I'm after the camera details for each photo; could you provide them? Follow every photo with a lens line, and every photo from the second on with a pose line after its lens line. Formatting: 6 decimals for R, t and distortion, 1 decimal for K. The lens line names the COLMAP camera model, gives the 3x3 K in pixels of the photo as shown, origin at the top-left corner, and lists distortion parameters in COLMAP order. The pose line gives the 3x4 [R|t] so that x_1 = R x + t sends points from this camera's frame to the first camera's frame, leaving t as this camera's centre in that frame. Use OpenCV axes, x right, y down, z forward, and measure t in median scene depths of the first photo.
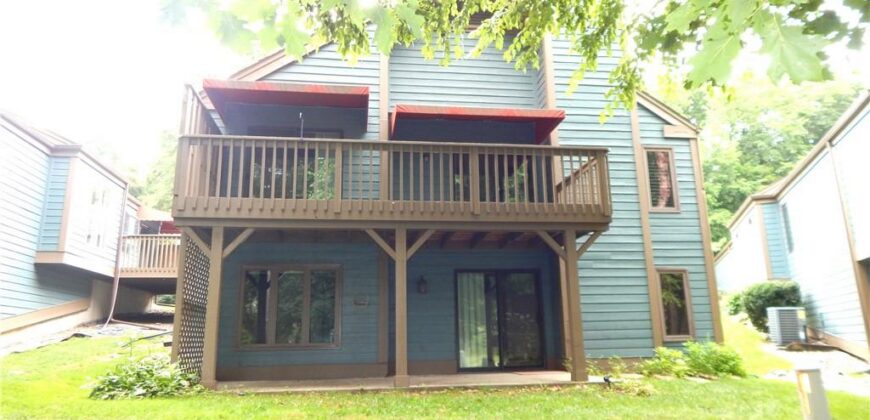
lens RADIAL K [[579.9, 0, 436.1], [0, 579.9, 209.7], [0, 0, 1]] dist [-0.011188, 0.003246]
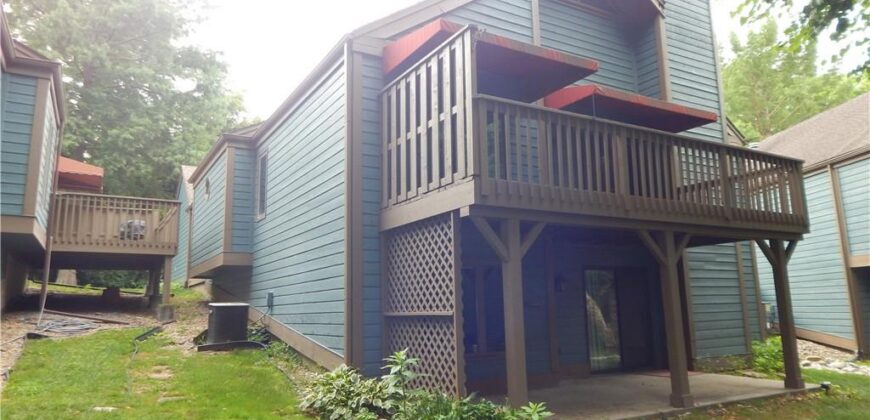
lens RADIAL K [[579.9, 0, 431.2], [0, 579.9, 210.3], [0, 0, 1]] dist [-0.011188, 0.003246]
pose [[0.925378, 0.064158, 0.373577, -0.539294], [-0.084455, 0.995695, 0.038201, -0.001241], [-0.369518, -0.066901, 0.926812, 0.223252]]
